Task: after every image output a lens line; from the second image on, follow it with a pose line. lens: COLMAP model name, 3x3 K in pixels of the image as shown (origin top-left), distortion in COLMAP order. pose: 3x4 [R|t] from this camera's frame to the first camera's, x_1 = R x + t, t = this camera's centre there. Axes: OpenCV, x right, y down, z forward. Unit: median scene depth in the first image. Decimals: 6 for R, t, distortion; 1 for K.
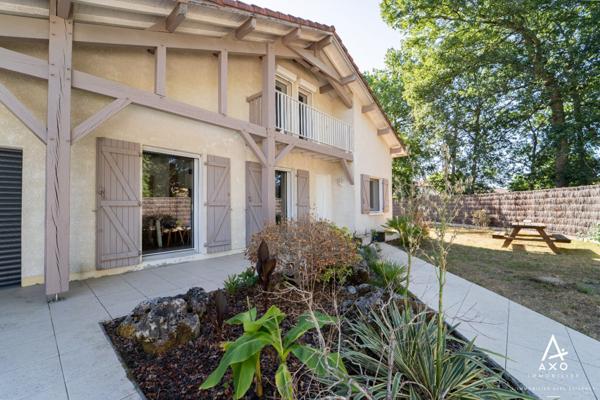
lens RADIAL K [[244.5, 0, 300.0], [0, 244.5, 200.0], [0, 0, 1]] dist [-0.033265, 0.000067]
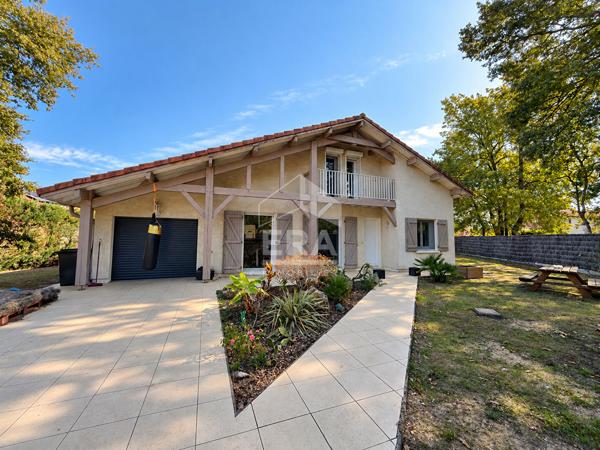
lens RADIAL K [[240.6, 0, 300.0], [0, 240.6, 225.0], [0, 0, 1]] dist [-0.000229, -0.000027]
pose [[0.892576, -0.010467, -0.450776, 0.446831], [-0.005953, 0.999370, -0.034993, -0.039794], [0.450858, 0.033917, 0.891951, -0.382524]]
